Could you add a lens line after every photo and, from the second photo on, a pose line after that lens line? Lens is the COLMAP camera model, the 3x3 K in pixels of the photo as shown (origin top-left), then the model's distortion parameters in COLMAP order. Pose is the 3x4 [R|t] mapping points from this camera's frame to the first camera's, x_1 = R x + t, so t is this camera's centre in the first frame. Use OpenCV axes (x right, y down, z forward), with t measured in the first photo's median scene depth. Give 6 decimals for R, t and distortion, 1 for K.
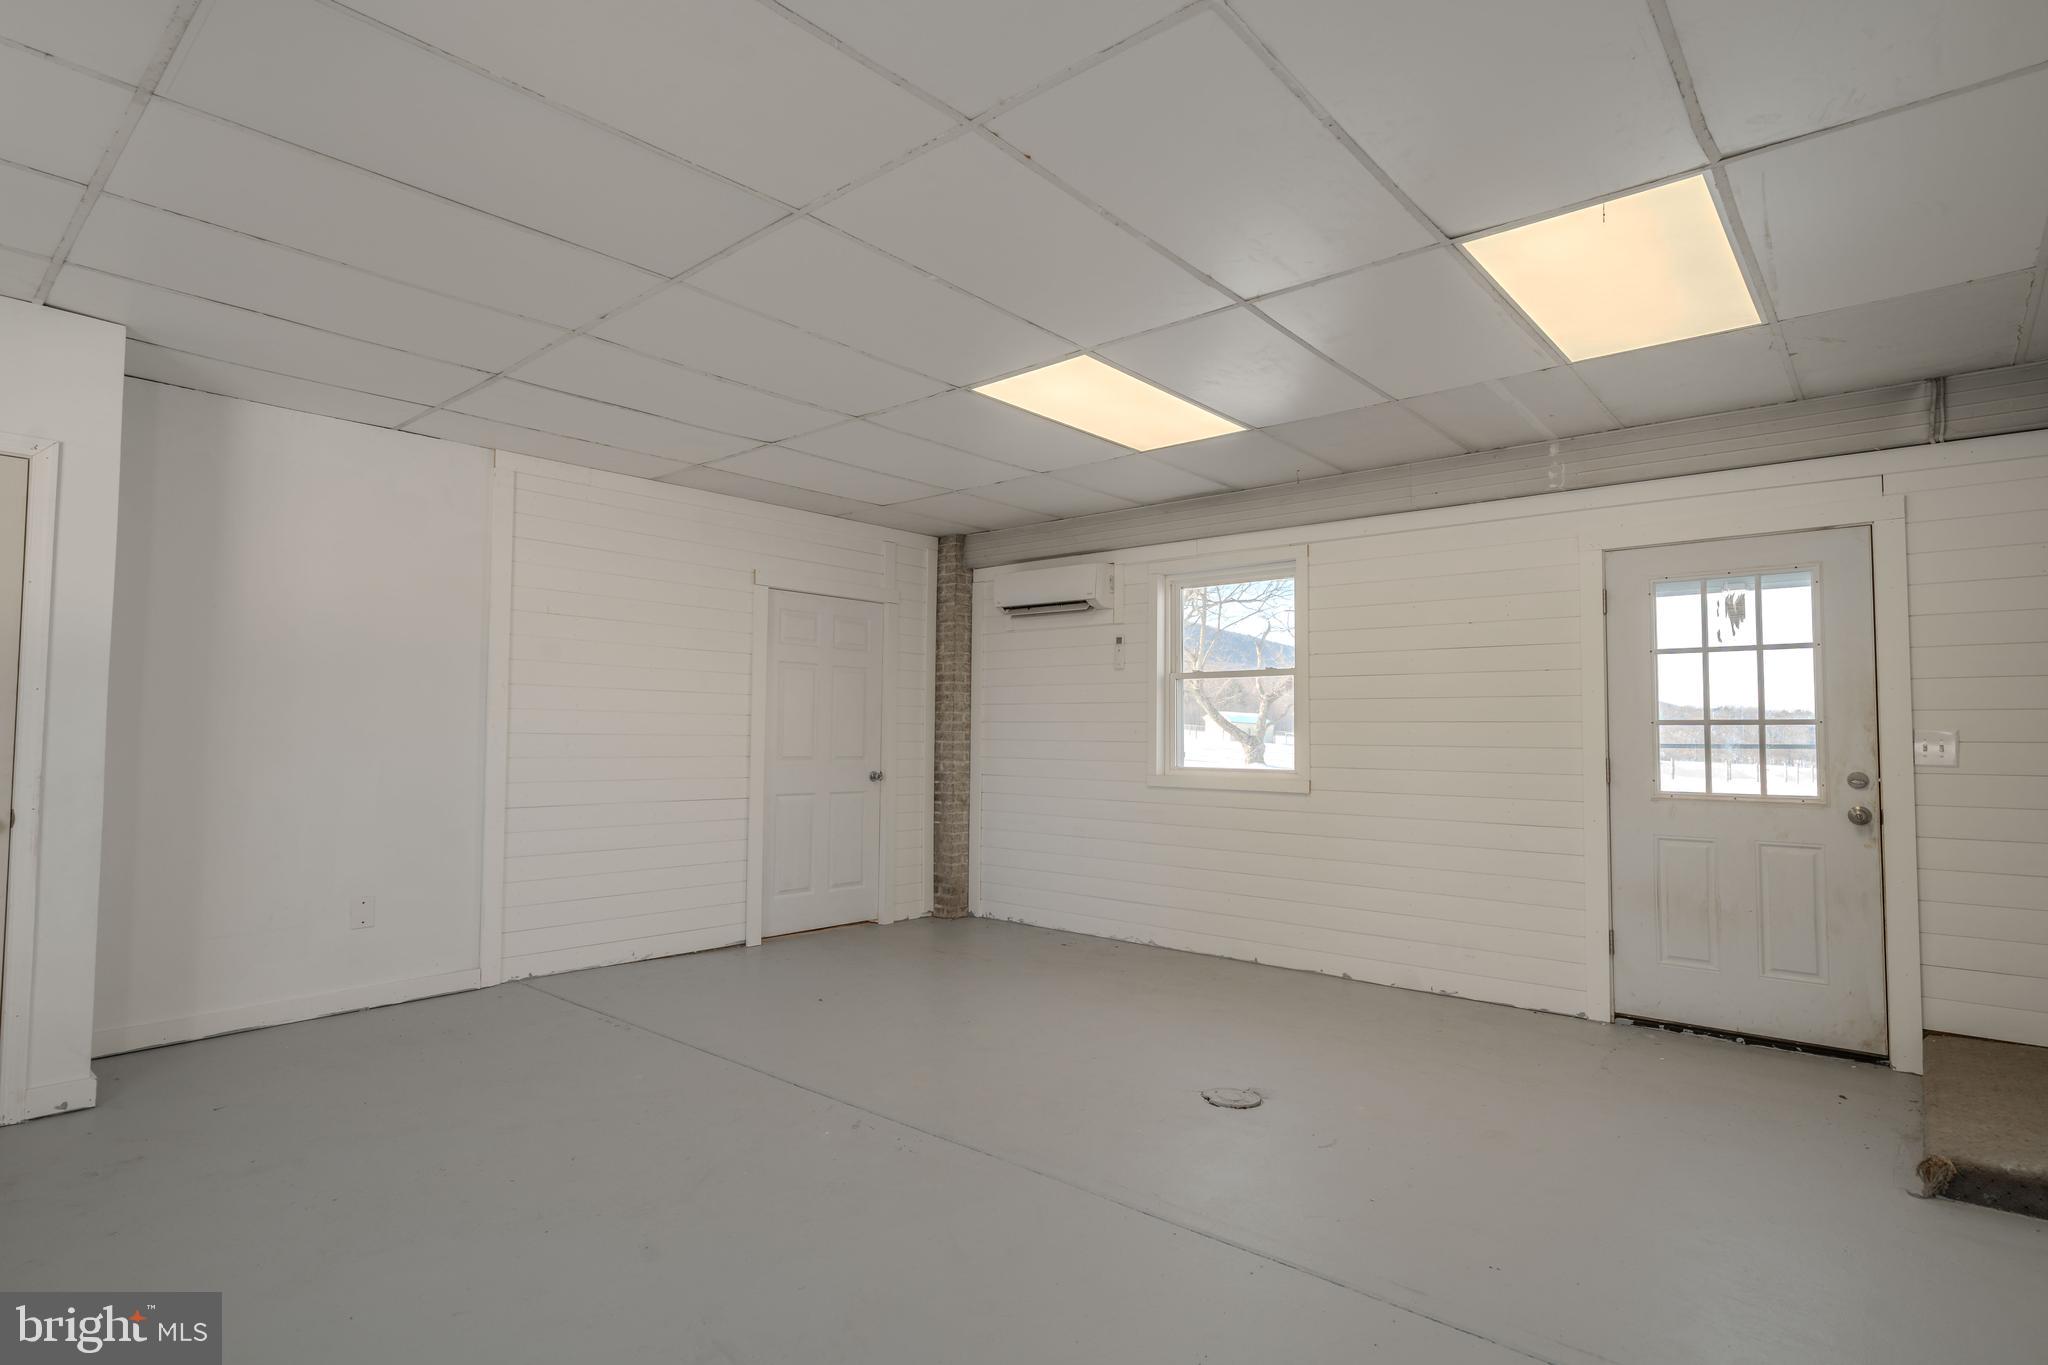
lens RADIAL K [[1030.3, 0, 1018.3], [0, 1030.3, 686.2], [0, 0, 1]] dist [-0.002635, -0.000972]
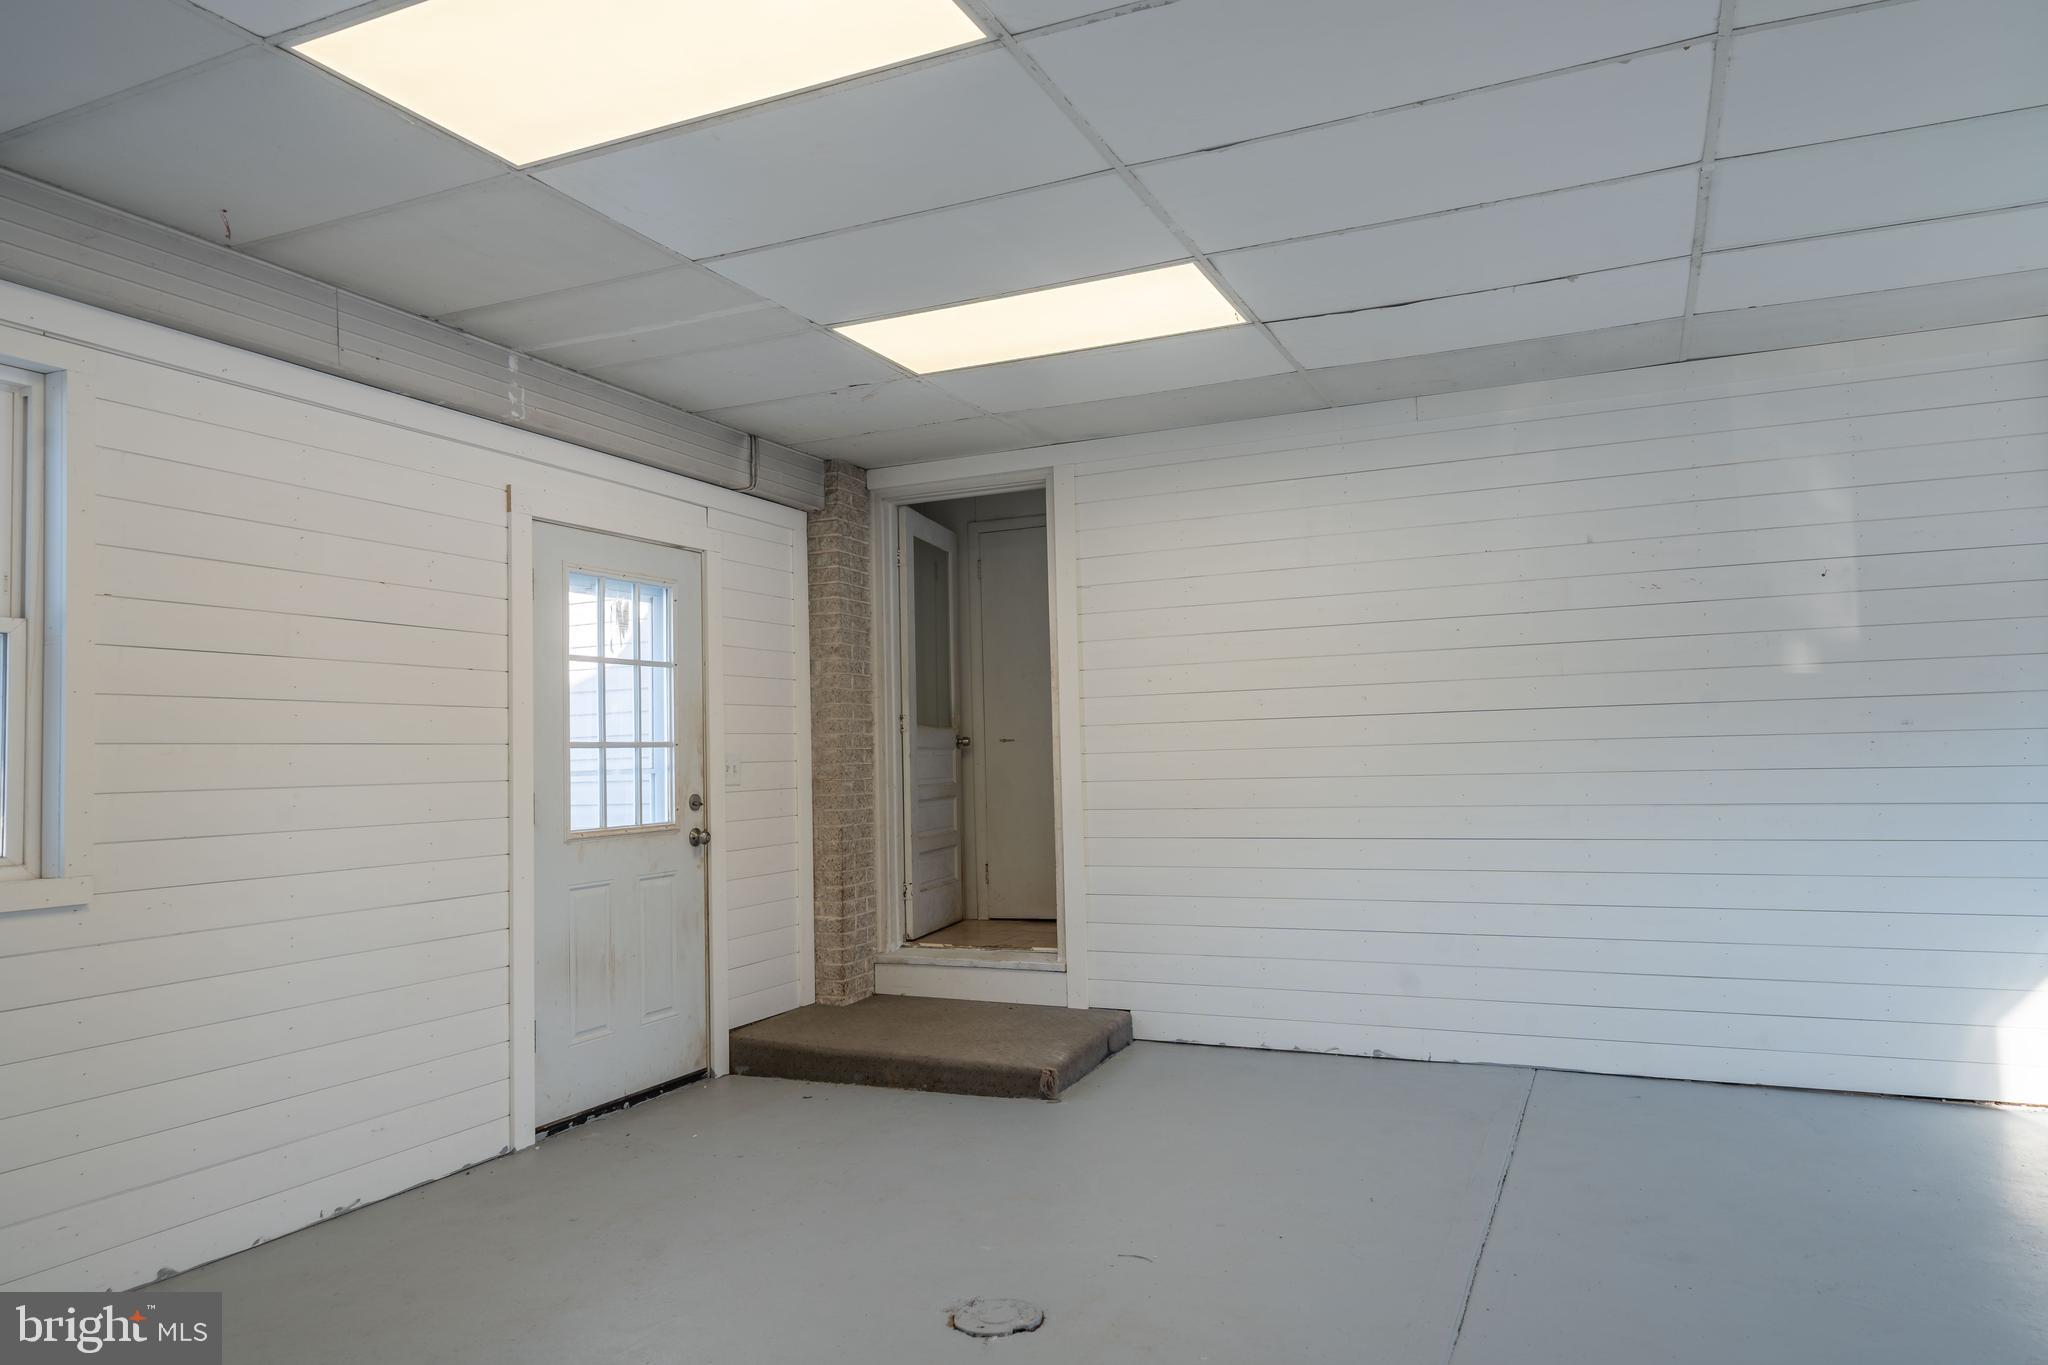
lens RADIAL K [[1331.2, 0, 1024.3], [0, 1331.2, 692.3], [0, 0, 1]] dist [-0.000484, -0.000180]
pose [[-0.280982, 0.049413, 0.958440, -0.499414], [-0.017058, 0.998259, -0.056467, 0.049185], [-0.959561, -0.032215, -0.279650, 0.994388]]
